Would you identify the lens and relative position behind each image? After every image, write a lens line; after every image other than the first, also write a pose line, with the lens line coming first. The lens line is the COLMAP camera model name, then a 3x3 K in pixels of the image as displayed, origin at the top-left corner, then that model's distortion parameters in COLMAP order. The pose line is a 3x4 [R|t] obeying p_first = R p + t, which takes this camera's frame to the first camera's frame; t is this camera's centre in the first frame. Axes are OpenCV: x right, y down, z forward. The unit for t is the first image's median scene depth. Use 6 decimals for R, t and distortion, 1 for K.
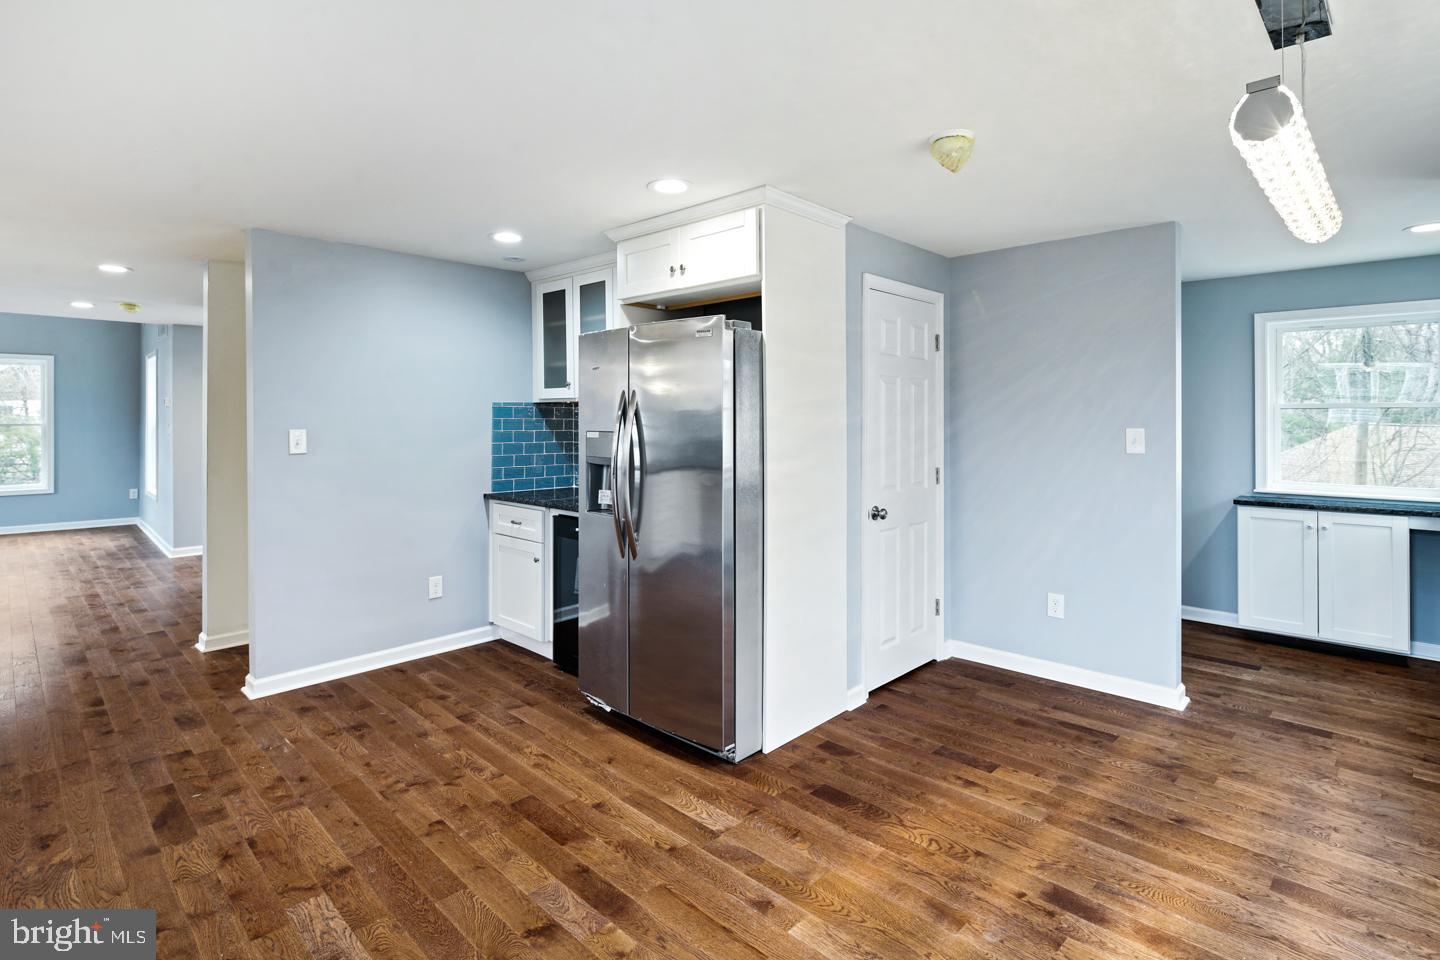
lens RADIAL K [[706.0, 0, 699.4], [0, 706.0, 417.1], [0, 0, 1]] dist [0.008193, -0.004376]
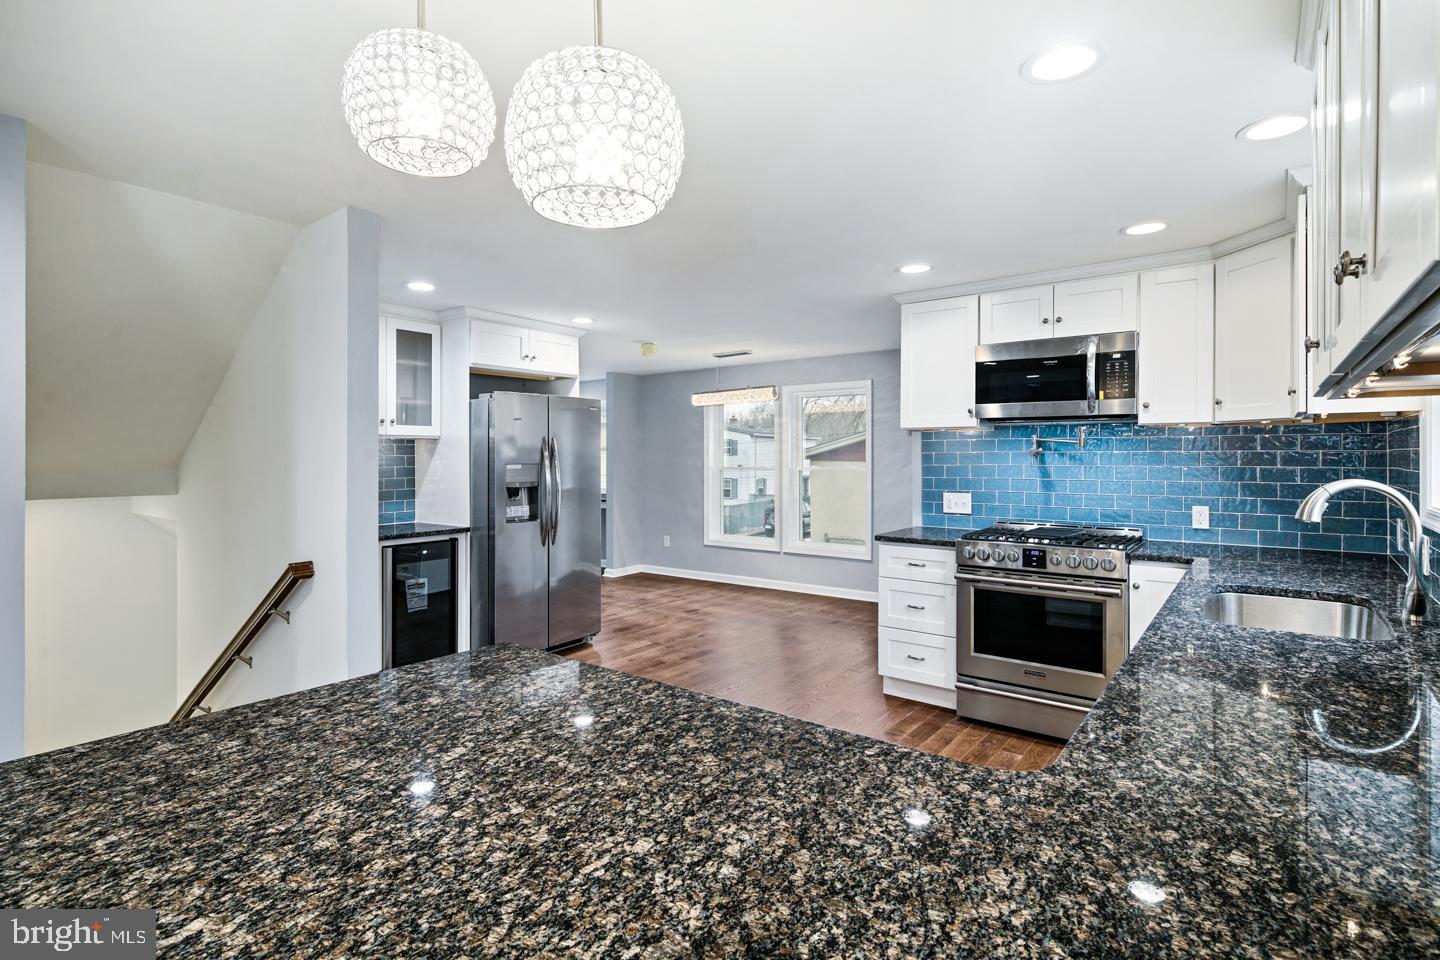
lens RADIAL K [[706.0, 0, 703.4], [0, 706.0, 459.6], [0, 0, 1]] dist [0.008193, -0.004376]
pose [[-0.102316, -0.002316, 0.994749, -1.885263], [0.001282, 0.999996, 0.002461, 0.011135], [-0.994751, 0.001527, -0.102312, 0.928547]]
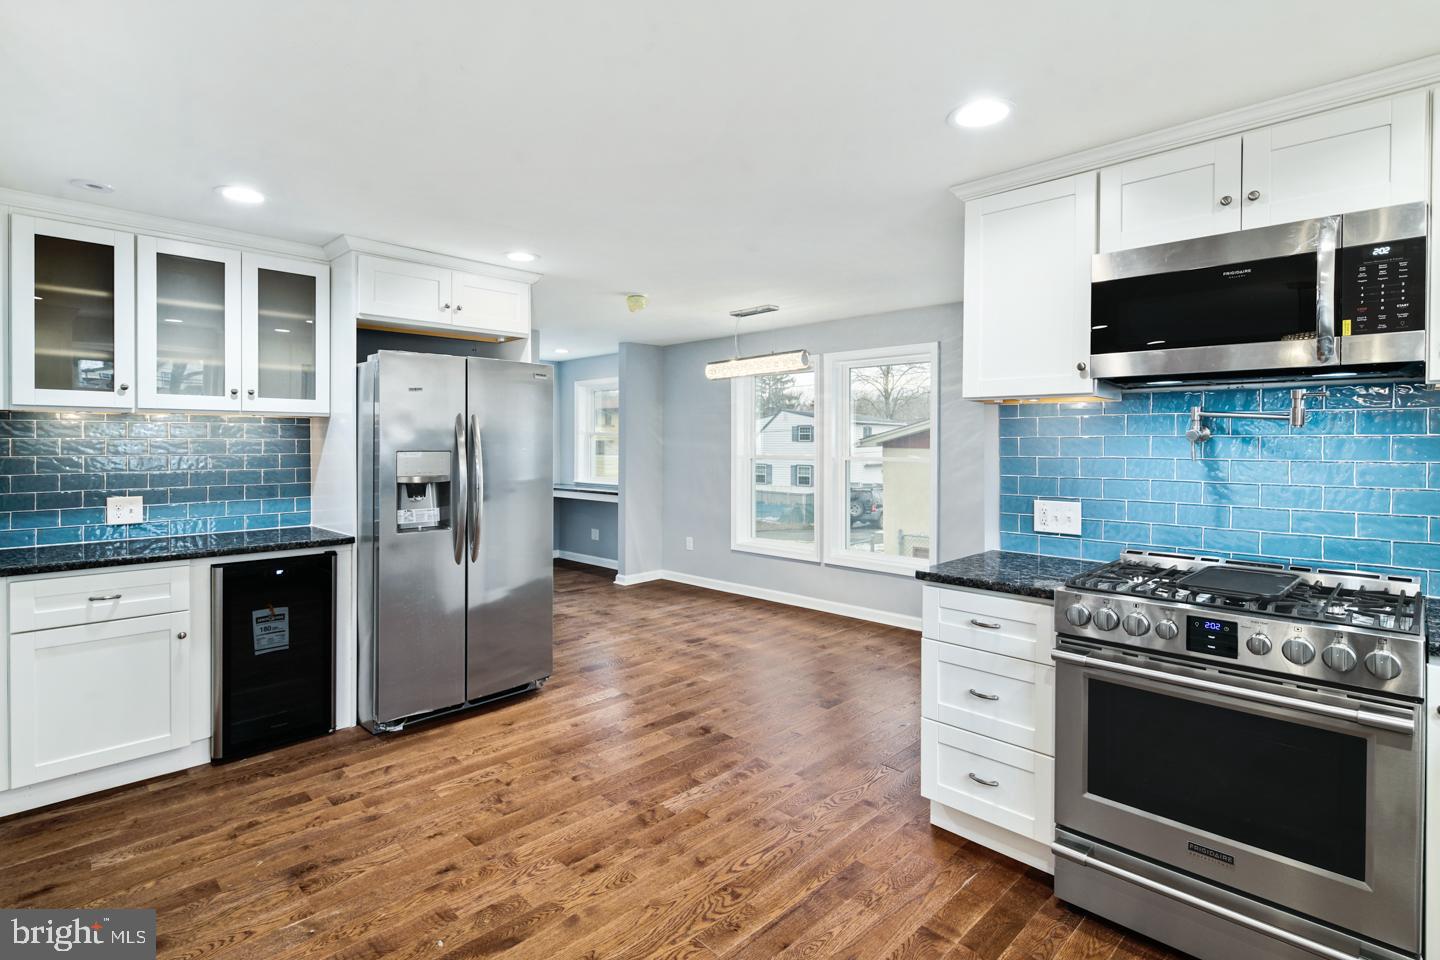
lens RADIAL K [[706.0, 0, 694.9], [0, 706.0, 444.7], [0, 0, 1]] dist [0.008193, -0.004376]
pose [[0.028491, -0.001594, 0.999593, -1.378894], [-0.002380, 0.999996, 0.001663, 0.010776], [-0.999591, -0.002426, 0.028487, 0.683421]]
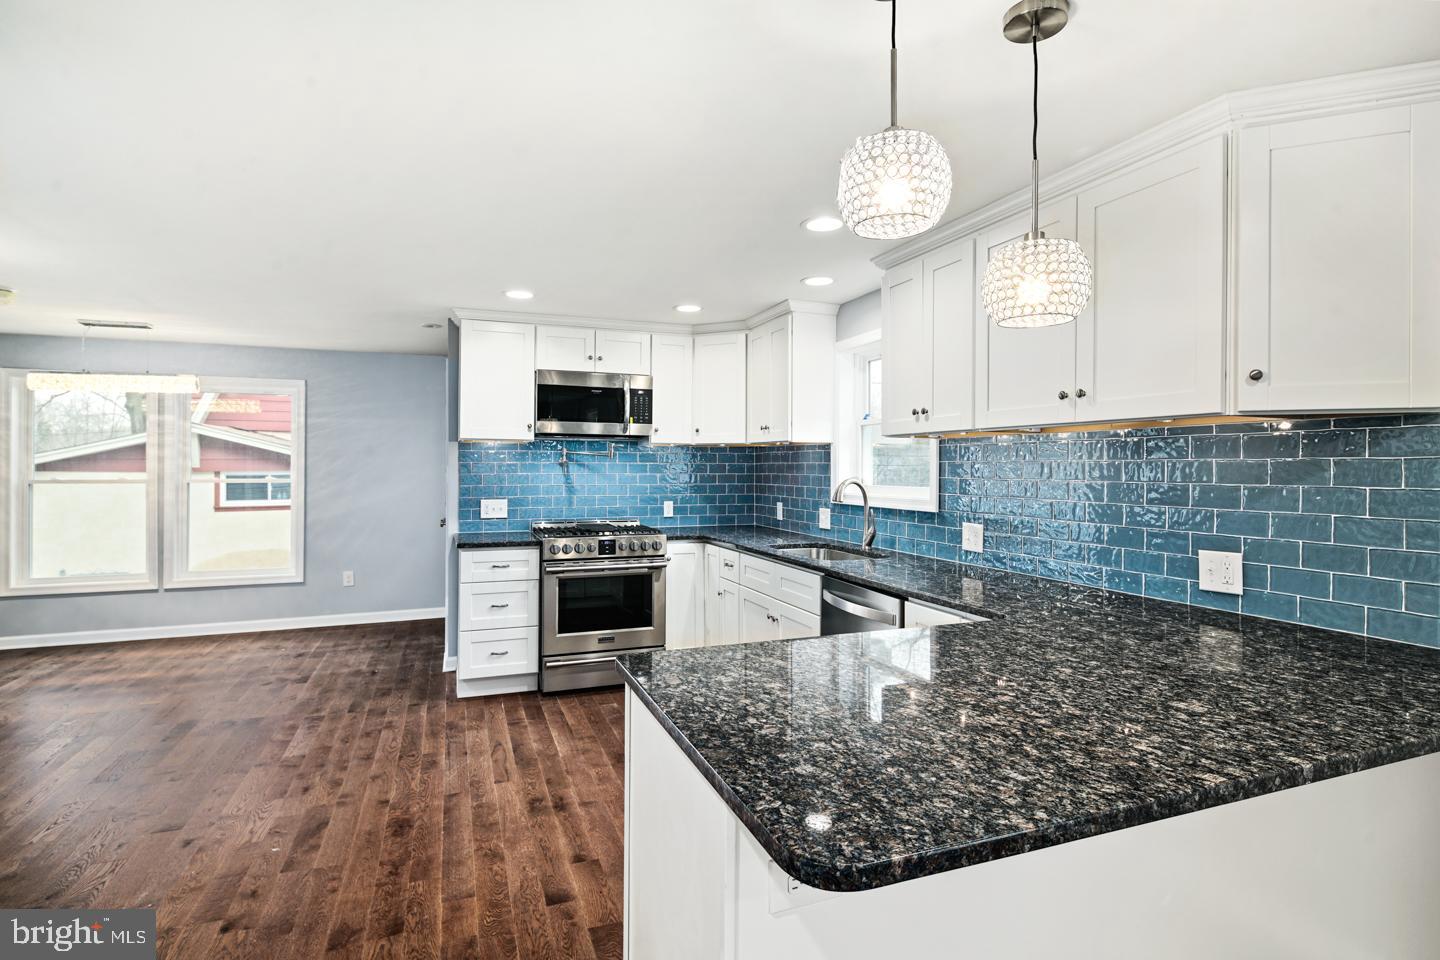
lens RADIAL K [[706.0, 0, 707.2], [0, 706.0, 472.4], [0, 0, 1]] dist [0.008193, -0.004376]
pose [[-0.905890, -0.003167, 0.423502, -1.569704], [-0.001676, 0.999991, 0.003892, 0.016460], [-0.423511, 0.002816, -0.905887, 1.544519]]
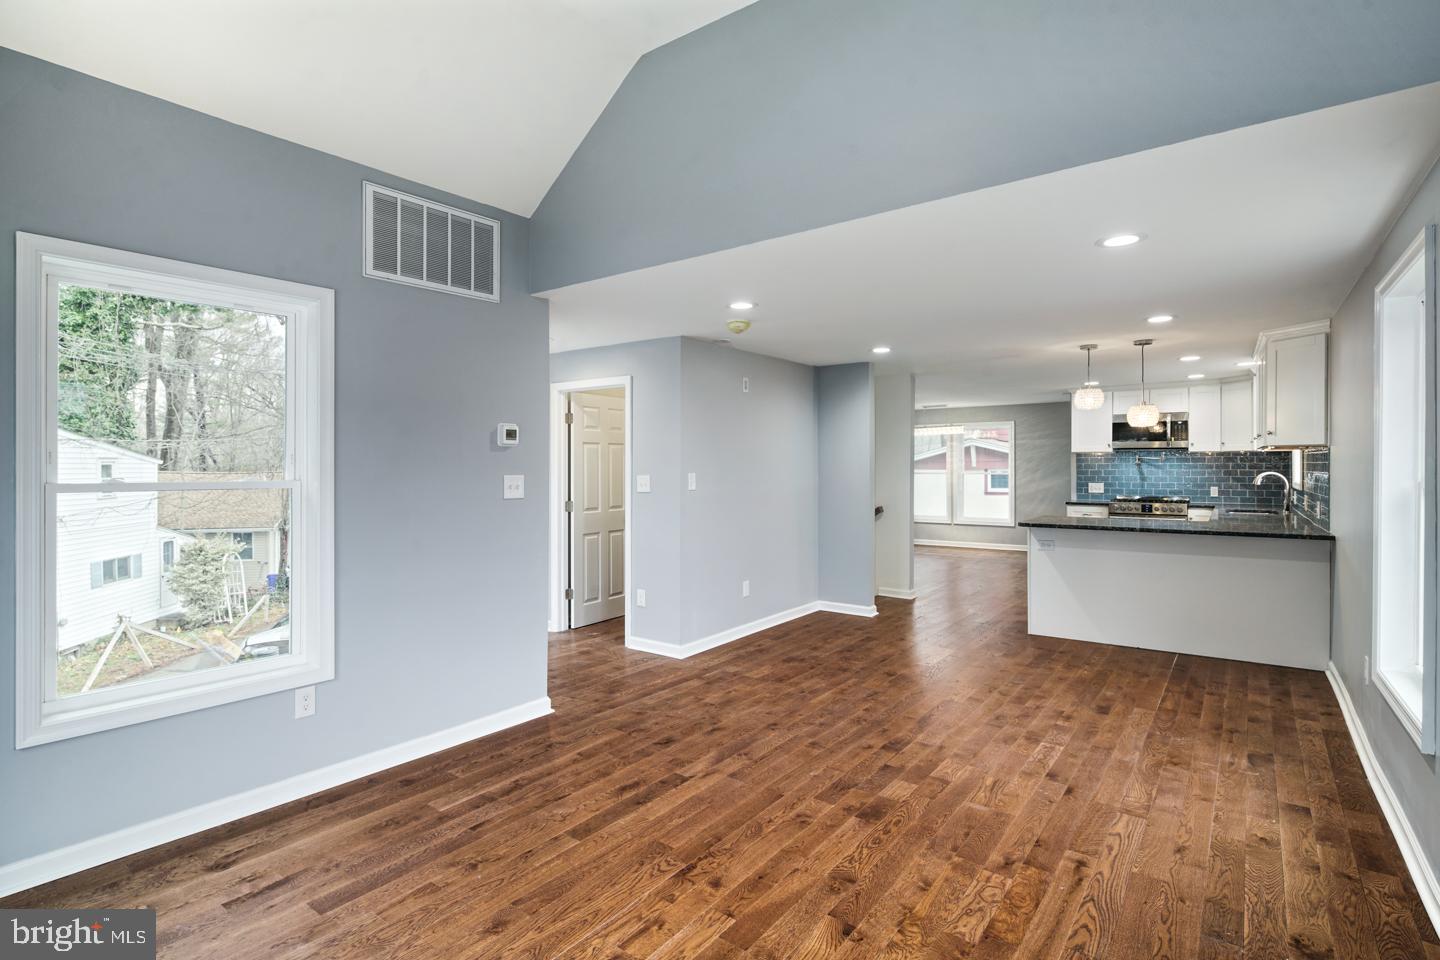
lens RADIAL K [[706.0, 0, 710.3], [0, 706.0, 464.8], [0, 0, 1]] dist [0.008193, -0.004376]
pose [[-0.139318, 0.003828, 0.990240, -3.377419], [0.000829, 0.999993, -0.003749, 0.016196], [-0.990247, 0.000298, -0.139320, 2.436718]]
